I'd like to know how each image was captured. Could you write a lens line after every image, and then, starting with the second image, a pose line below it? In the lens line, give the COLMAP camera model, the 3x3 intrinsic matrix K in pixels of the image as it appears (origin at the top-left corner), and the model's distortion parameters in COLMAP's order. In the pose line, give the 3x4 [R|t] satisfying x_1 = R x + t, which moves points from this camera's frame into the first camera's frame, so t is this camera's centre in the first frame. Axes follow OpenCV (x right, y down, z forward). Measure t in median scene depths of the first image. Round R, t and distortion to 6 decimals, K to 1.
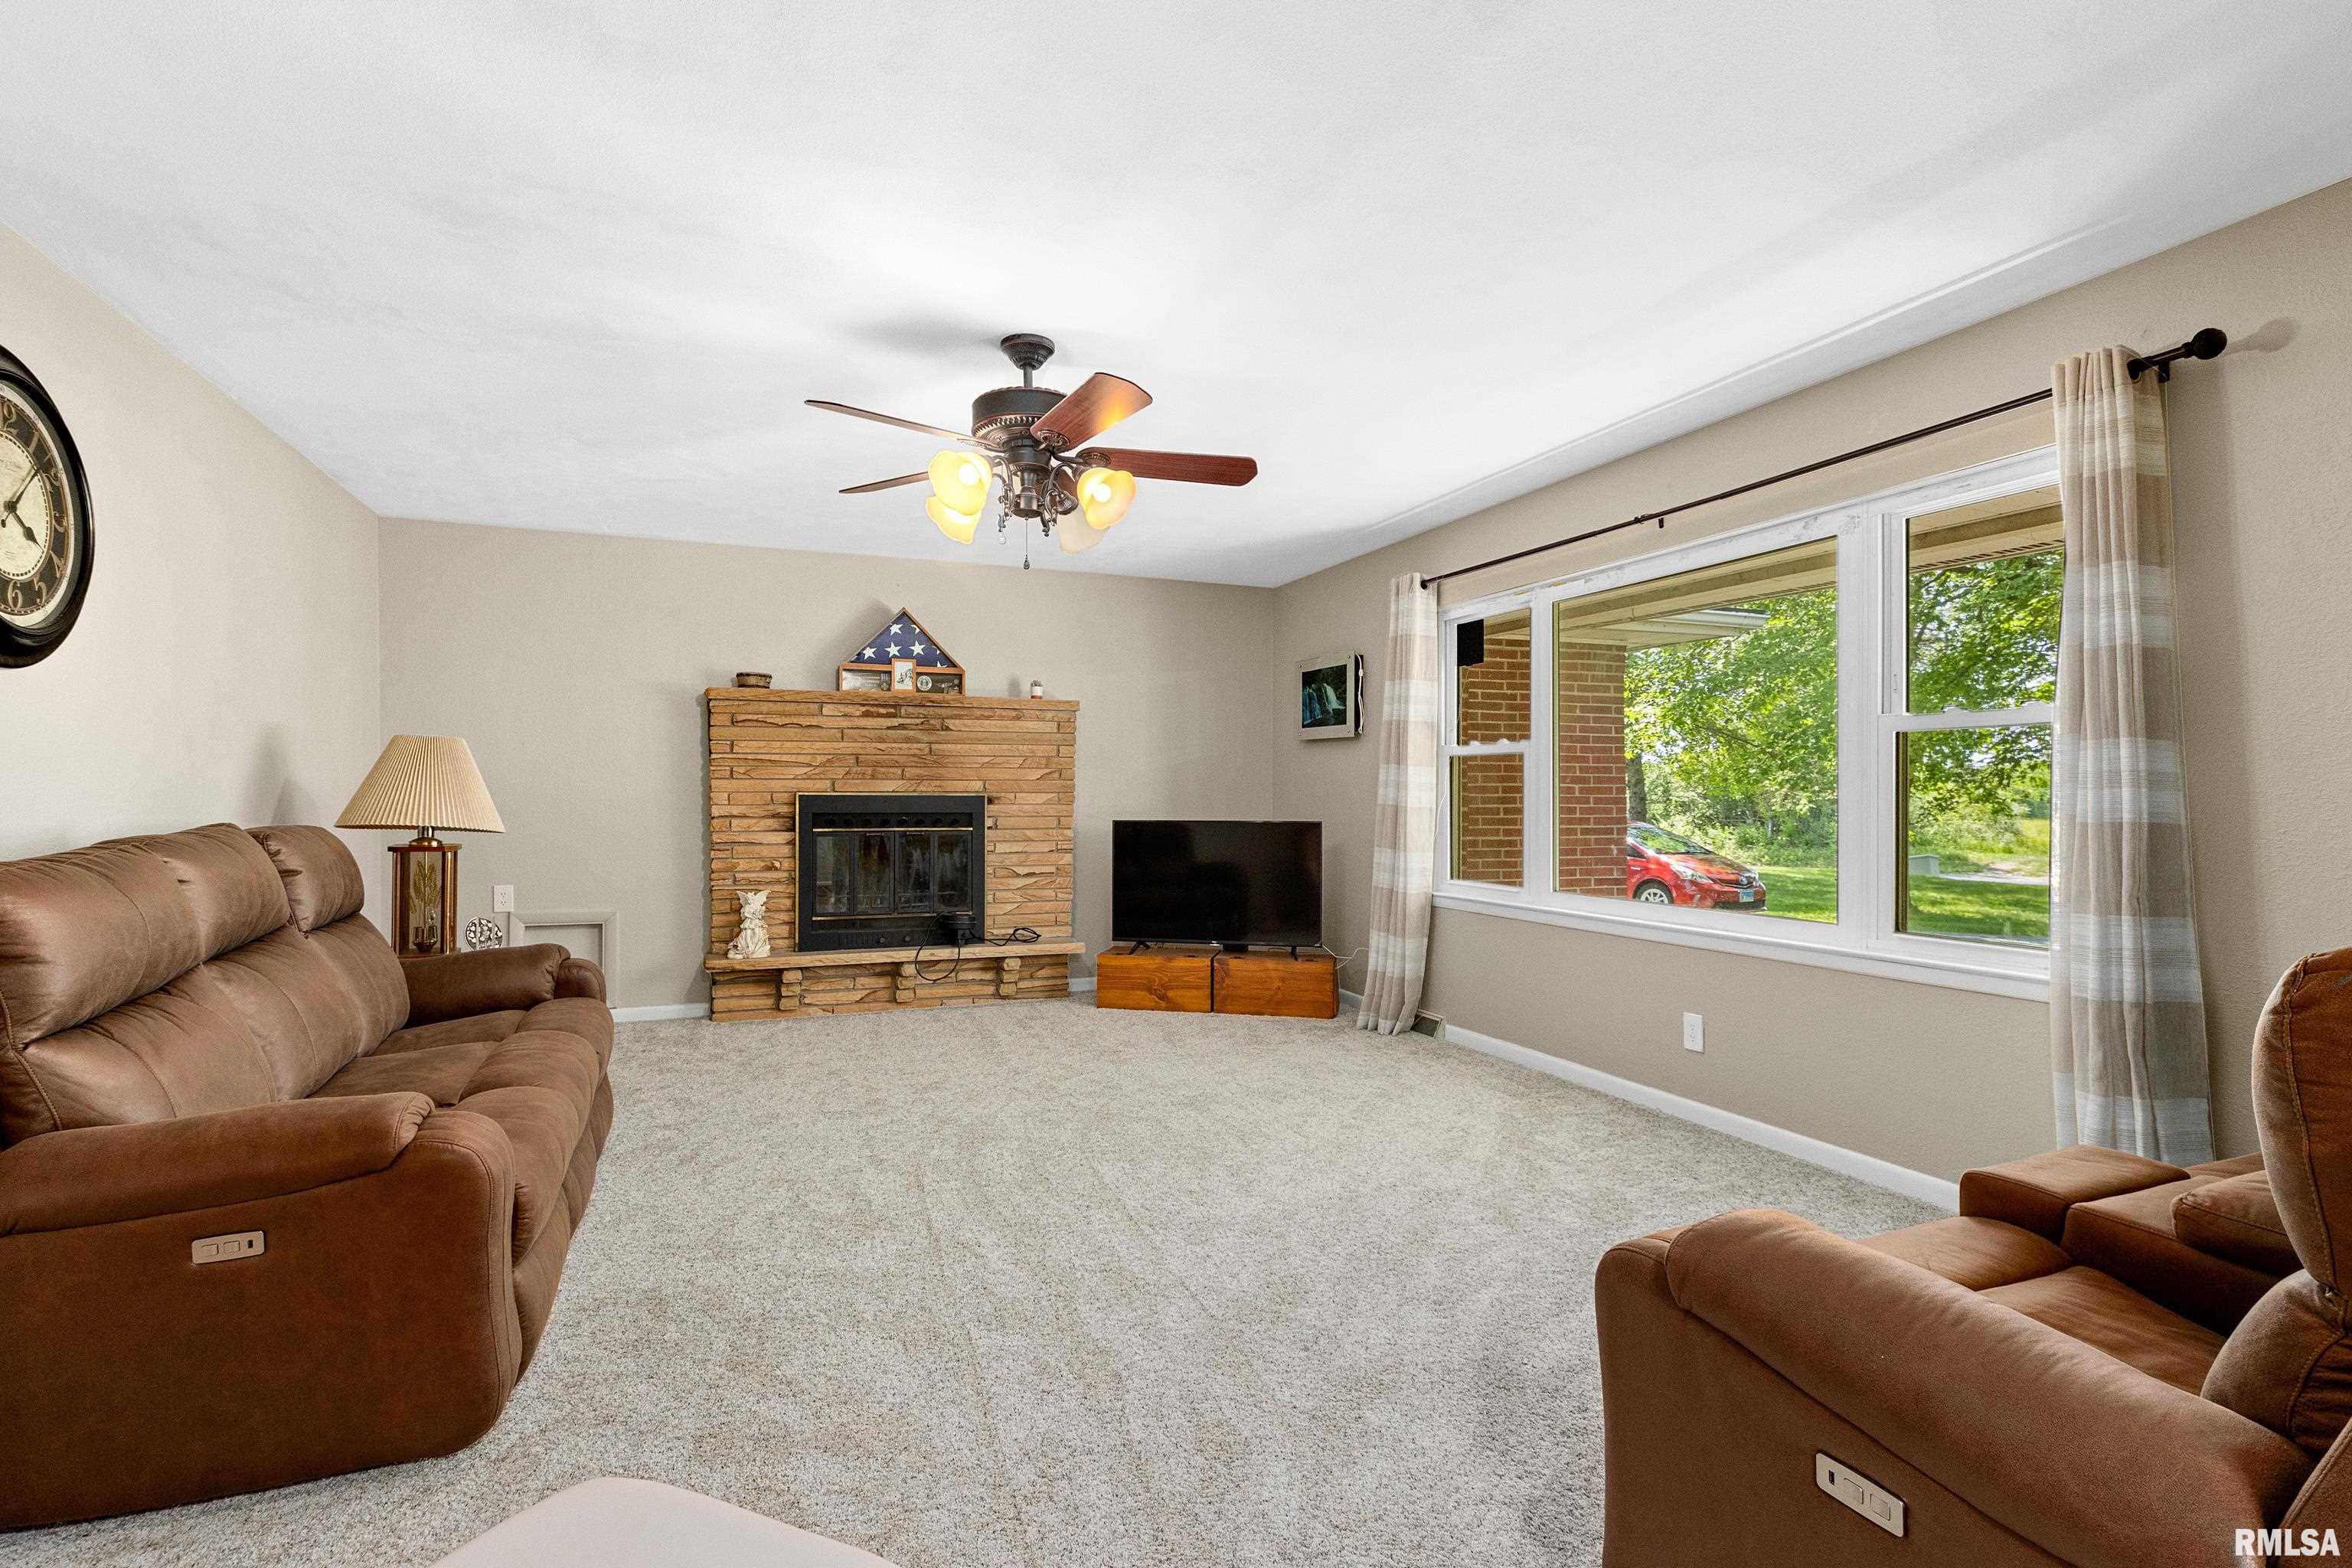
lens RADIAL K [[1103.0, 0, 1178.4], [0, 1103.0, 786.8], [0, 0, 1]] dist [0.005057, -0.001414]
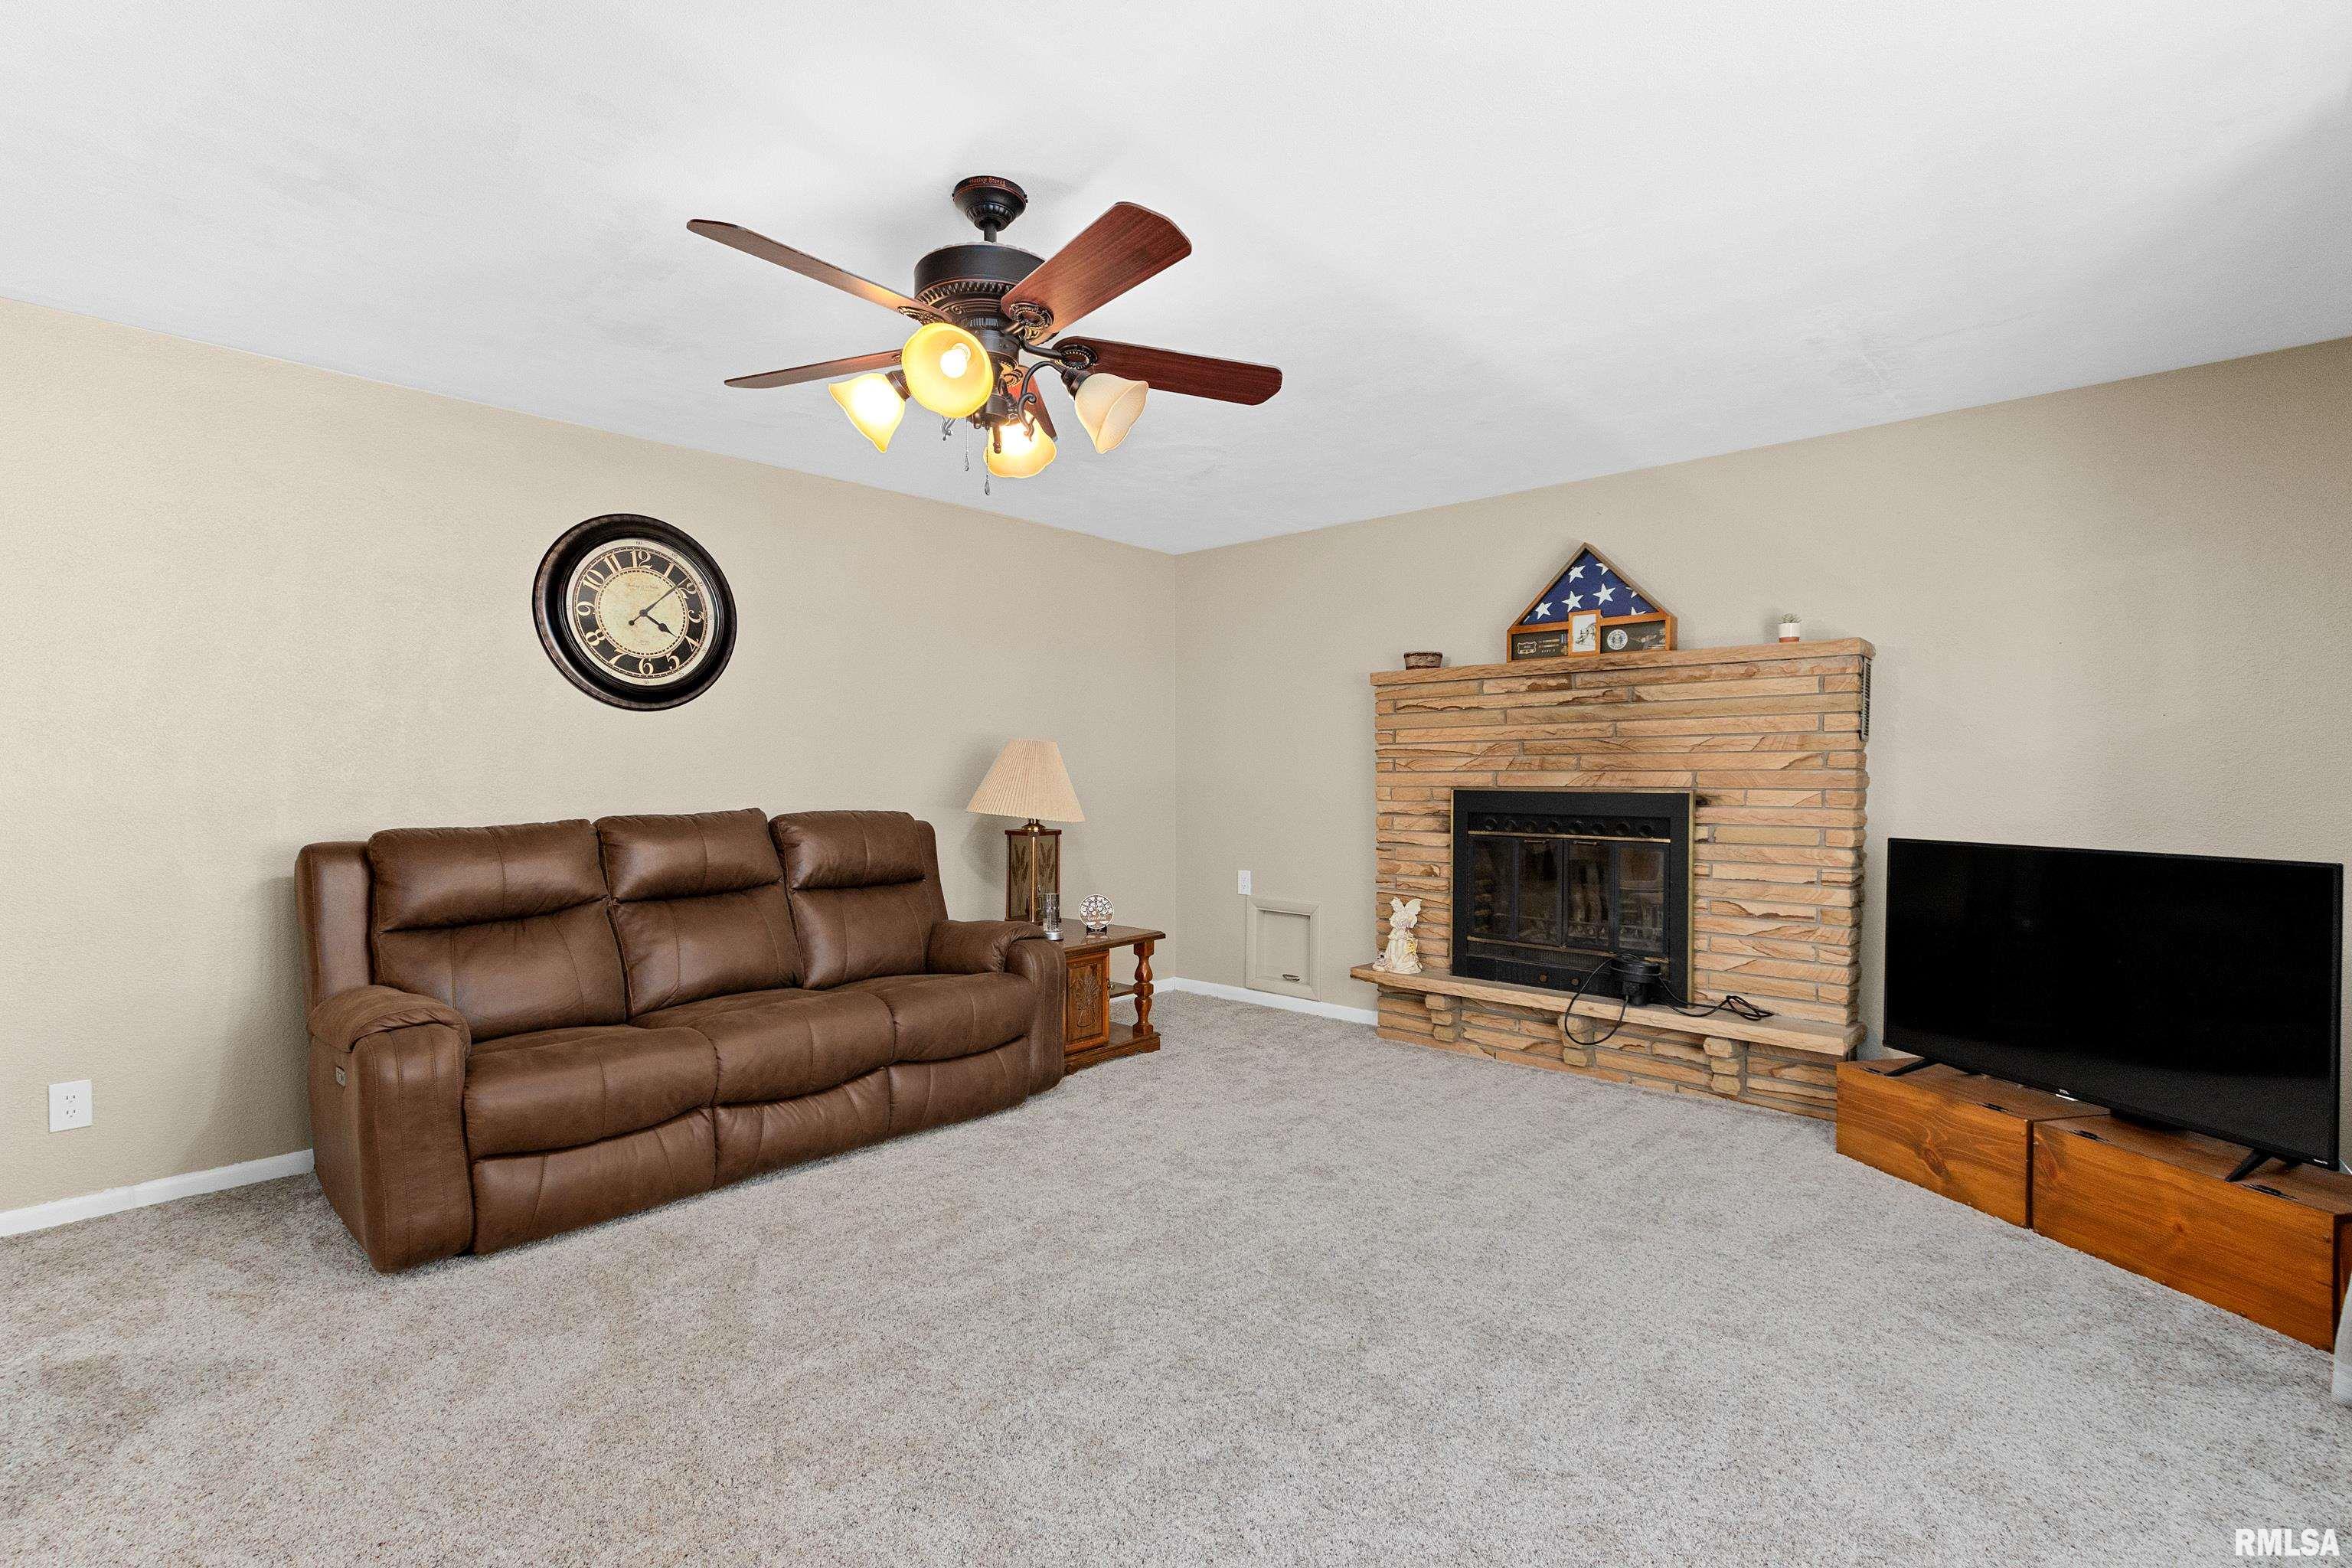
lens RADIAL K [[1103.0, 0, 1159.8], [0, 1103.0, 783.5], [0, 0, 1]] dist [0.005057, -0.001414]
pose [[0.414667, 0.001807, -0.909972, 0.319452], [0.001985, 0.999994, 0.002890, -0.000796], [0.909971, -0.003004, 0.414661, 0.425284]]
